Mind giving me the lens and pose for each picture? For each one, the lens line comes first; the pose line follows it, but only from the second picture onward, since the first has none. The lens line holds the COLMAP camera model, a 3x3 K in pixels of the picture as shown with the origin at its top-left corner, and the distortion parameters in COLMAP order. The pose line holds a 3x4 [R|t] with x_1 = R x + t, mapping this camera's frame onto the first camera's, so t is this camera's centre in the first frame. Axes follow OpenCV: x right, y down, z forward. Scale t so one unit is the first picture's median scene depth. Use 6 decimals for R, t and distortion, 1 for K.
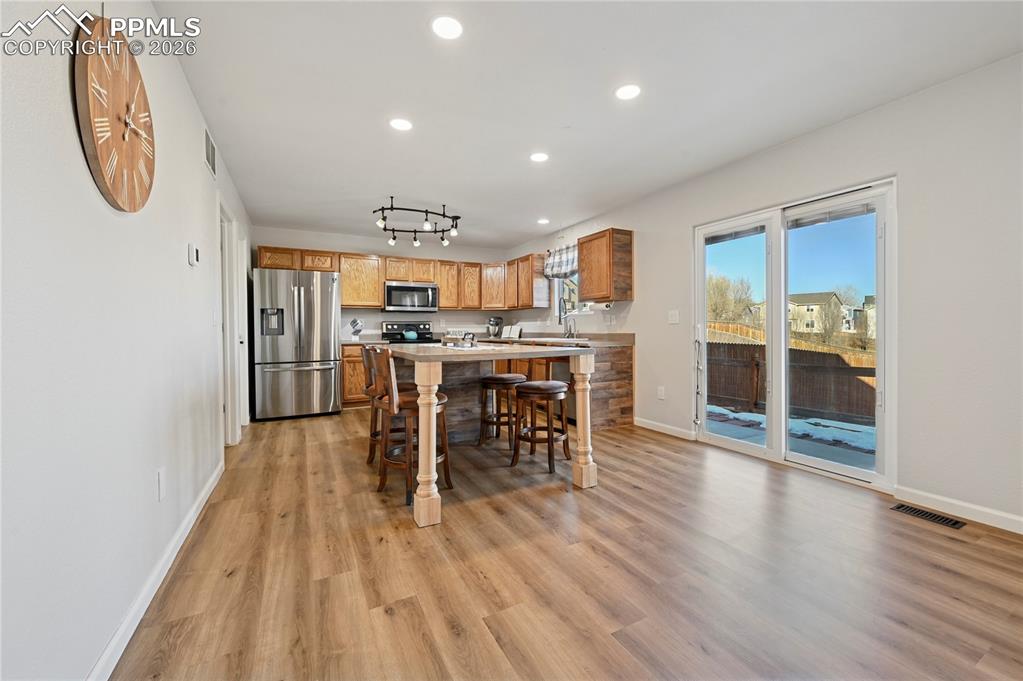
lens RADIAL K [[411.1, 0, 525.4], [0, 411.1, 332.5], [0, 0, 1]] dist [-0.000880, -0.000227]
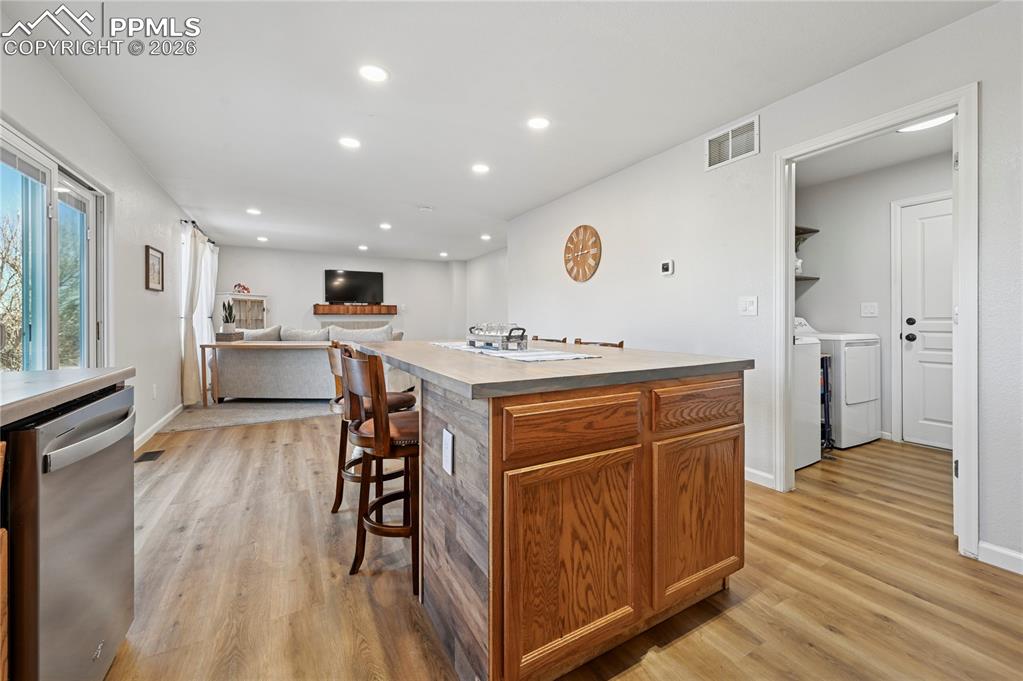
lens RADIAL K [[411.5, 0, 532.4], [0, 411.5, 320.6], [0, 0, 1]] dist [-0.000571, -0.000032]
pose [[-0.999449, 0.009672, -0.031756, -0.137245], [0.009394, 0.999916, 0.008913, -0.010504], [0.031840, 0.008610, -0.999456, 1.122689]]
